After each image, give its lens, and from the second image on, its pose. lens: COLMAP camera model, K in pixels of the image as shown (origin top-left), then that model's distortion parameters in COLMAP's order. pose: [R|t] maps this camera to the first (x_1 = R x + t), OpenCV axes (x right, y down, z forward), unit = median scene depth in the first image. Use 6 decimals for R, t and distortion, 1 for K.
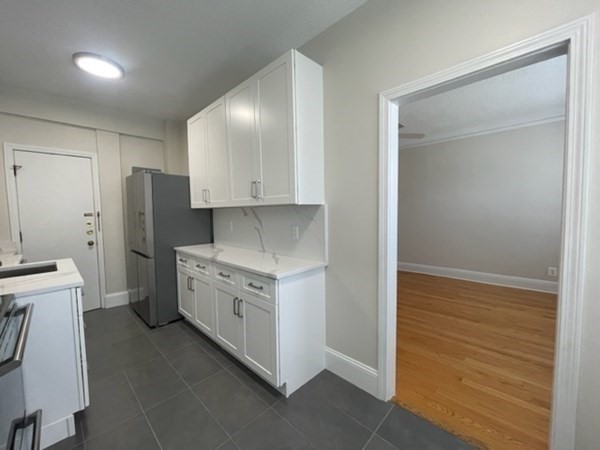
lens RADIAL K [[243.7, 0, 299.6], [0, 243.7, 225.3], [0, 0, 1]] dist [-0.005870, 0.001871]
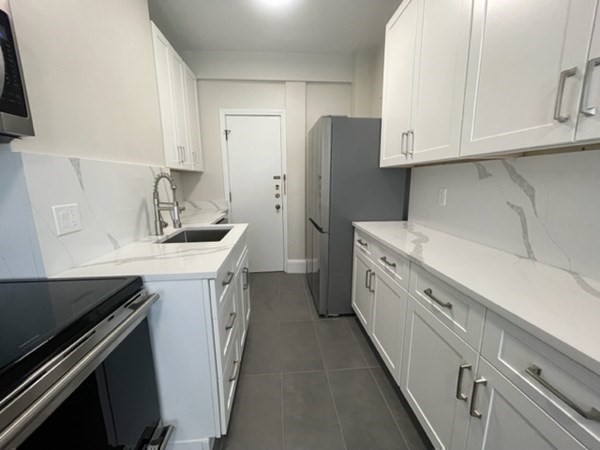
lens RADIAL K [[243.7, 0, 299.2], [0, 243.7, 225.1], [0, 0, 1]] dist [-0.005870, 0.001871]
pose [[0.755404, 0.127060, -0.642822, -0.177785], [-0.043547, 0.988586, 0.144230, 0.001330], [0.653811, -0.080958, 0.752315, 0.370474]]
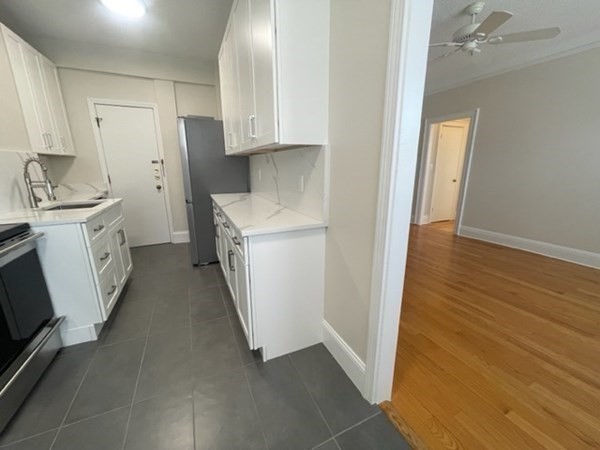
lens RADIAL K [[243.7, 0, 299.7], [0, 243.7, 225.0], [0, 0, 1]] dist [-0.005870, 0.001871]
pose [[0.931651, 0.098085, -0.349867, 0.226838], [-0.032289, 0.981416, 0.189157, 0.011453], [0.361918, -0.164931, 0.917504, 0.186457]]
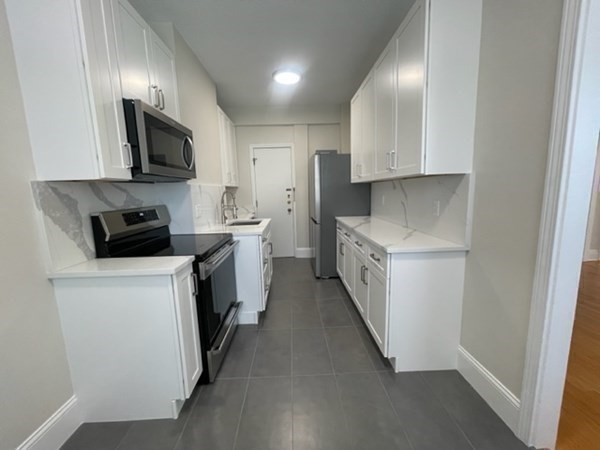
lens RADIAL K [[243.7, 0, 299.2], [0, 243.7, 225.4], [0, 0, 1]] dist [-0.005870, 0.001871]
pose [[0.719204, 0.094795, -0.688302, 0.190302], [-0.025136, 0.993550, 0.110569, 0.006422], [0.694344, -0.062221, 0.716948, 0.031903]]
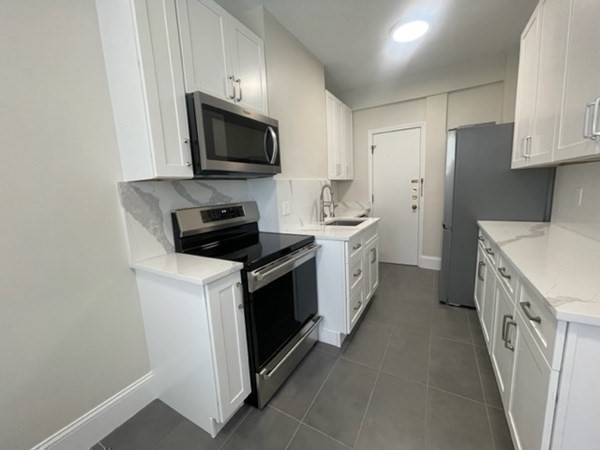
lens RADIAL K [[243.7, 0, 299.3], [0, 243.7, 224.5], [0, 0, 1]] dist [-0.005870, 0.001871]
pose [[0.245297, 0.148385, -0.958025, 0.117500], [-0.015617, 0.988693, 0.149136, -0.006827], [0.969322, -0.021621, 0.244841, 0.257307]]
